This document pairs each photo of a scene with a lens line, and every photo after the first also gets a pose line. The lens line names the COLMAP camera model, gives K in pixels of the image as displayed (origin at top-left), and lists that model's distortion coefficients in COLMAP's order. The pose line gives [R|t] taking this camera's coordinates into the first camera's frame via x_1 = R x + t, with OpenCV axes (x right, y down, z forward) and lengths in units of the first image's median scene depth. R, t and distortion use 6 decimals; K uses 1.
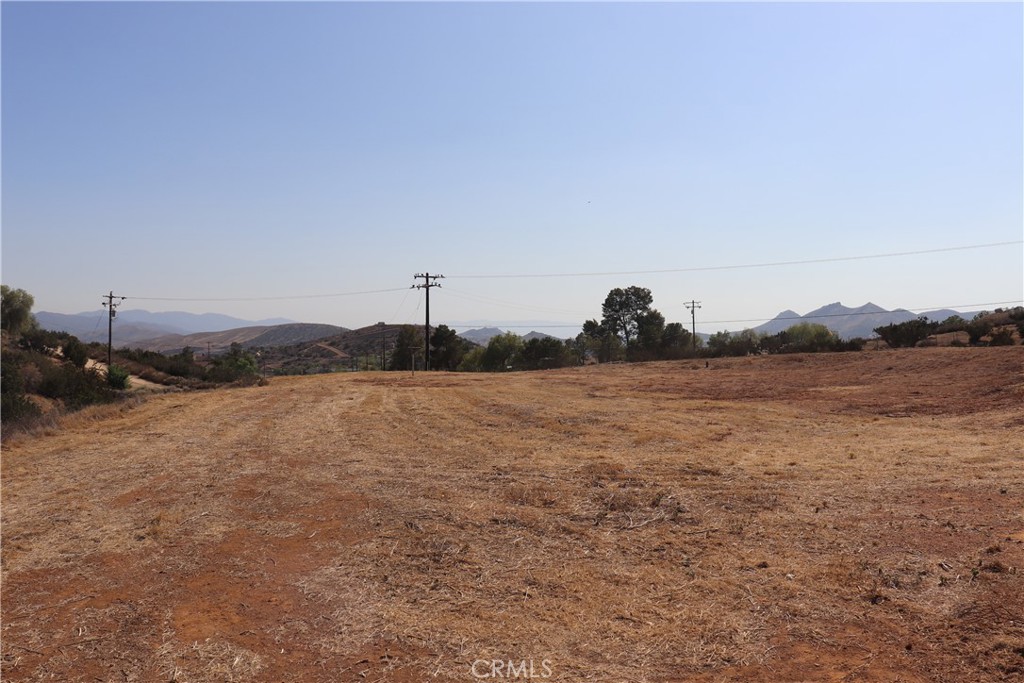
lens RADIAL K [[848.3, 0, 504.8], [0, 848.3, 343.0], [0, 0, 1]] dist [-0.178288, 0.166836]
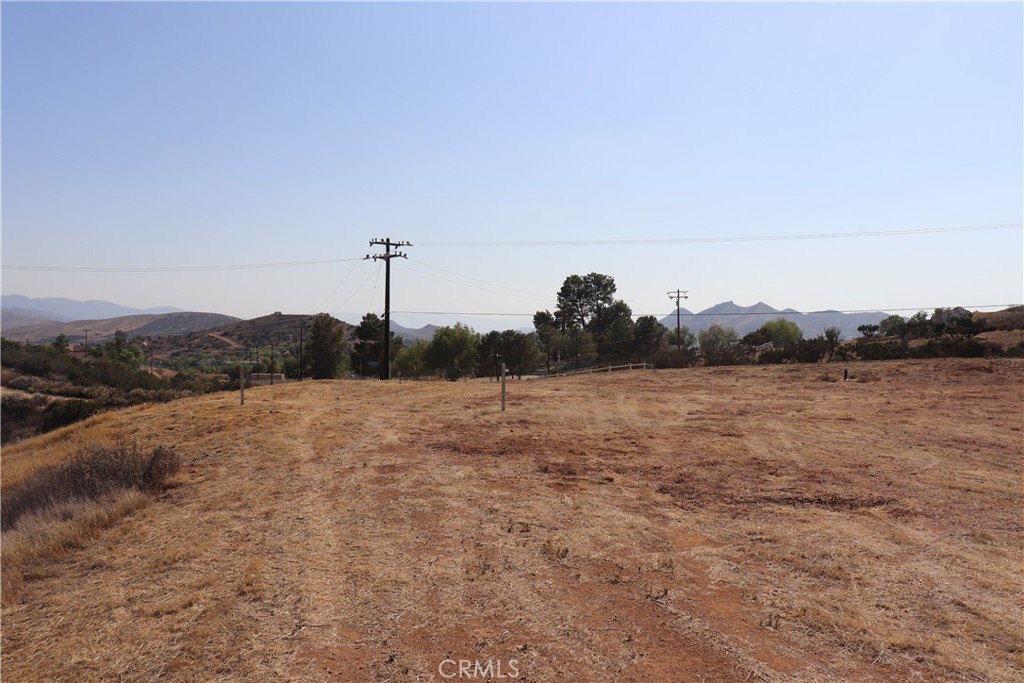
lens RADIAL K [[848.3, 0, 504.8], [0, 848.3, 343.0], [0, 0, 1]] dist [-0.178288, 0.166836]
pose [[0.992123, 0.014471, 0.124425, -0.044947], [-0.015429, 0.999858, 0.006740, 0.000113], [-0.124310, -0.008606, 0.992206, 0.150737]]
